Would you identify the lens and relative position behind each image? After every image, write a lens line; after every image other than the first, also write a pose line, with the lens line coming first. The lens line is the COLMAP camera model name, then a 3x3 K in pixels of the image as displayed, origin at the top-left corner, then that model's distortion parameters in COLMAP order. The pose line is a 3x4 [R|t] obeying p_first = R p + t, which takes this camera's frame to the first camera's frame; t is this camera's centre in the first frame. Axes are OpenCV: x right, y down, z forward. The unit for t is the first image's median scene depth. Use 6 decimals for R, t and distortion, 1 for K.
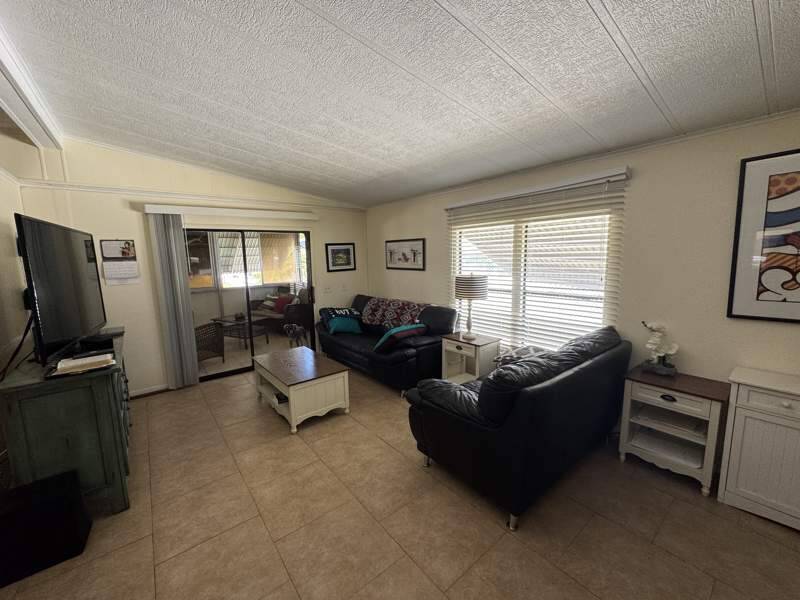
lens RADIAL K [[323.7, 0, 397.6], [0, 323.7, 299.1], [0, 0, 1]] dist [-0.000729, -0.000103]
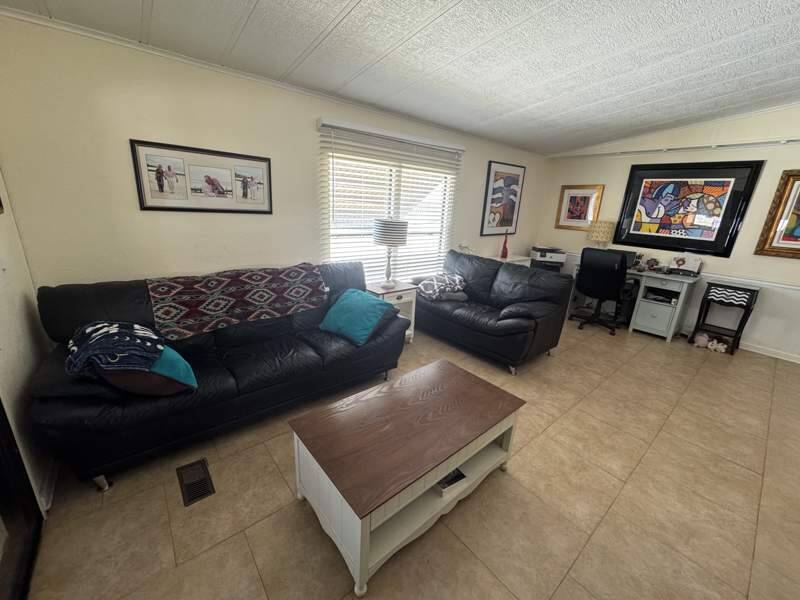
lens RADIAL K [[323.7, 0, 396.8], [0, 323.7, 299.6], [0, 0, 1]] dist [-0.000729, -0.000103]
pose [[-0.029608, -0.273222, 0.961495, -0.728797], [0.073804, 0.958694, 0.274699, -0.107248], [-0.996833, 0.079096, -0.008220, 1.007946]]
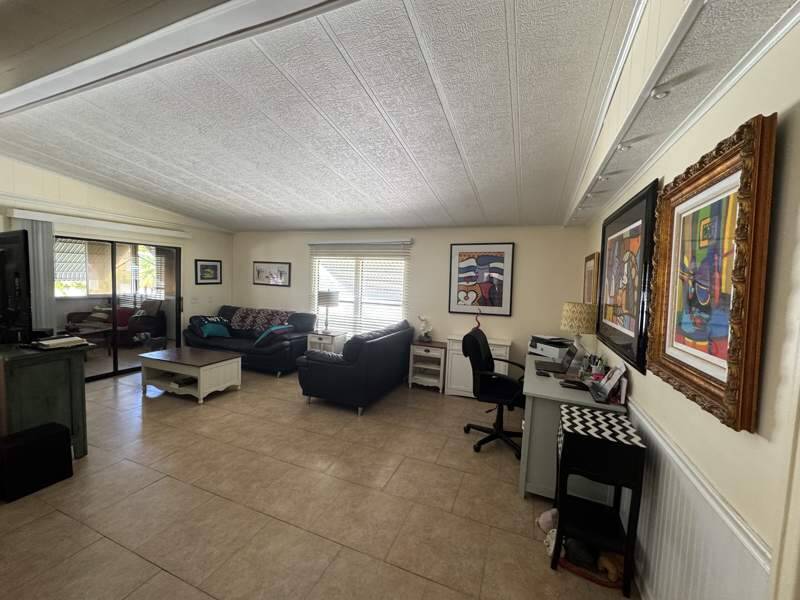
lens RADIAL K [[323.7, 0, 396.6], [0, 323.7, 298.6], [0, 0, 1]] dist [-0.000729, -0.000103]
pose [[0.872298, 0.025599, 0.488303, -0.234100], [0.006838, 0.997892, -0.064530, 0.063198], [-0.488926, 0.059628, 0.870285, -0.473969]]
